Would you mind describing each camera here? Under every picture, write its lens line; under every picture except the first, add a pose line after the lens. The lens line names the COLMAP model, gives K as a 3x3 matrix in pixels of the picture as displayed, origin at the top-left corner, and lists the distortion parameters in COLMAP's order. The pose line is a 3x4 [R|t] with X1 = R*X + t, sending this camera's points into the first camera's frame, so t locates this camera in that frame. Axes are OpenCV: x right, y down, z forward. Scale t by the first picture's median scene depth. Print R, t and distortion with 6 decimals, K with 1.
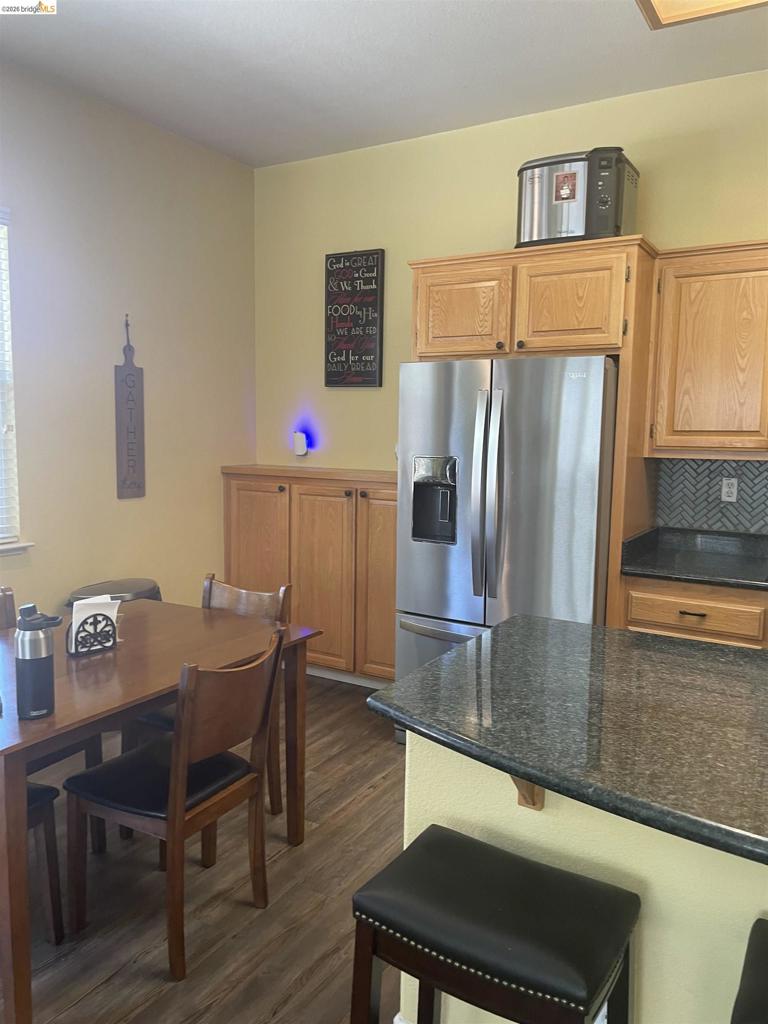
lens RADIAL K [[774.0, 0, 377.0], [0, 774.0, 509.8], [0, 0, 1]] dist [0.087456, -0.112966]
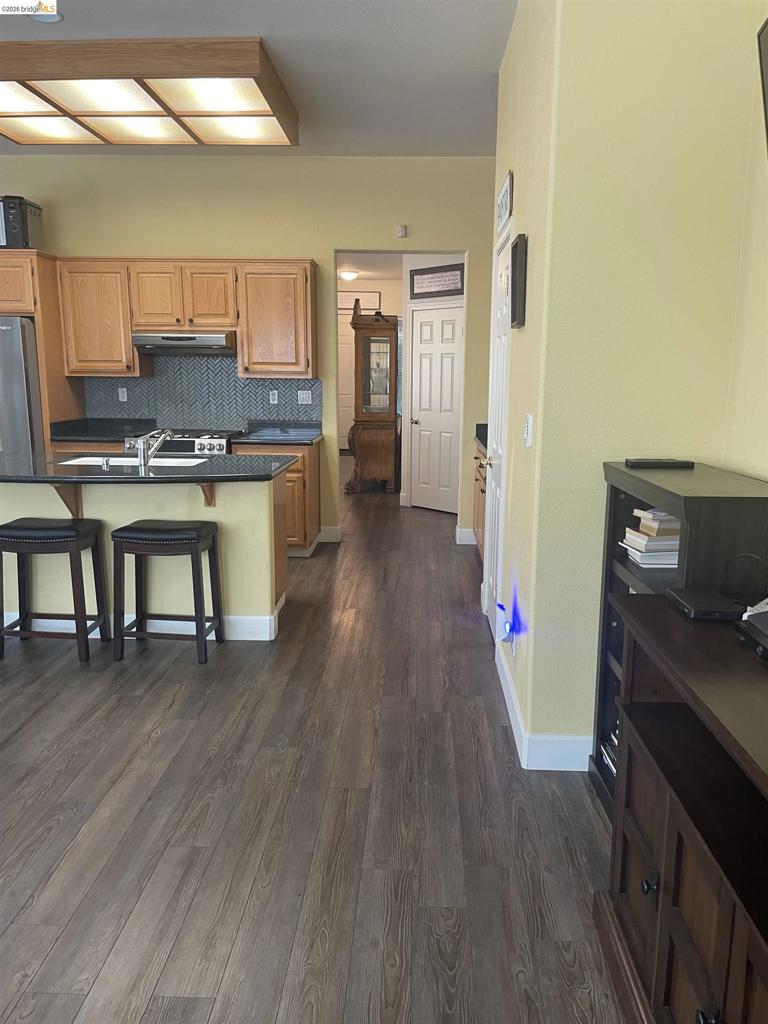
lens RADIAL K [[774.0, 0, 400.8], [0, 774.0, 516.7], [0, 0, 1]] dist [0.087456, -0.112966]
pose [[0.871311, -0.098020, 0.480843, 0.117202], [0.058038, 0.993555, 0.097370, 0.114115], [-0.487288, -0.056932, 0.871384, -0.878658]]
